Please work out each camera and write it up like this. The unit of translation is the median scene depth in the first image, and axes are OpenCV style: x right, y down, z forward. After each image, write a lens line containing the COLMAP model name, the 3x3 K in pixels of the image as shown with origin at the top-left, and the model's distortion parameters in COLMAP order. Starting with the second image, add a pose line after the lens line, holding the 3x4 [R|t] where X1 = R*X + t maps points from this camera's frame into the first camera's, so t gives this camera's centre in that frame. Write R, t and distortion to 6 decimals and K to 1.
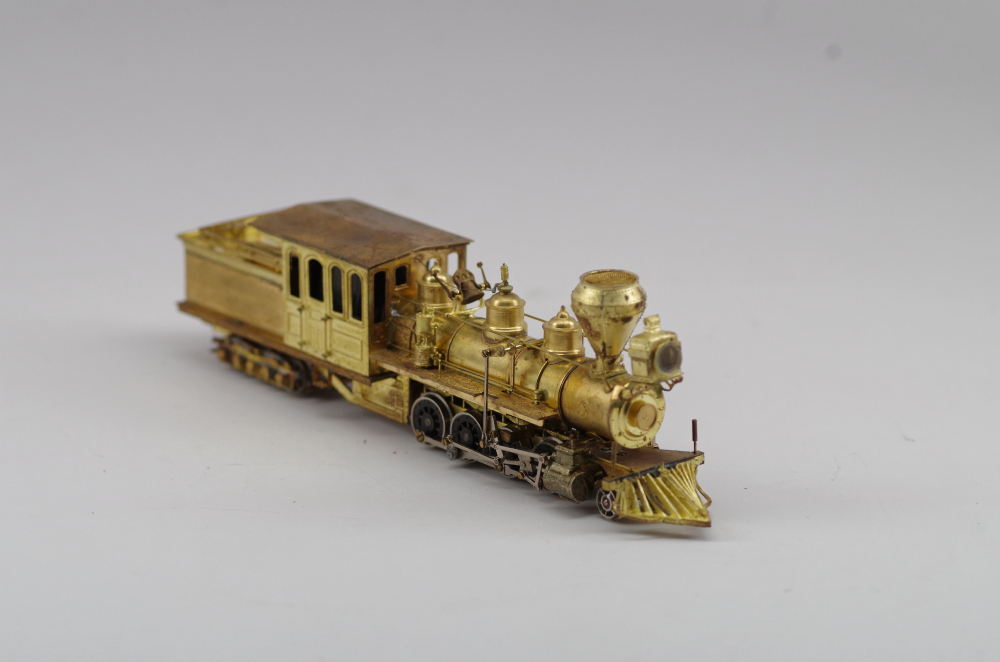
lens RADIAL K [[5113.3, 0, 499.9], [0, 5113.3, 330.5], [0, 0, 1]] dist [-0.063848, 0.000000]
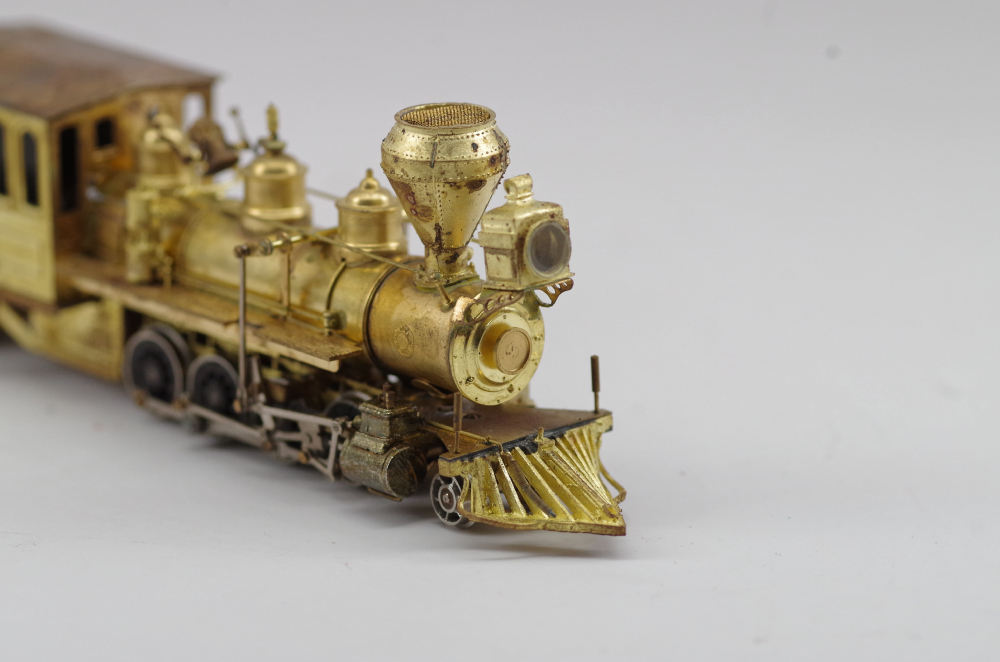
lens RADIAL K [[5113.3, 0, 500.4], [0, 5113.3, 331.6], [0, 0, 1]] dist [-0.063848, 0.000000]
pose [[0.999694, -0.017207, 0.017761, 0.016653], [0.017515, 0.999696, -0.017343, 0.024544], [-0.017457, 0.017649, 0.999692, 0.407140]]
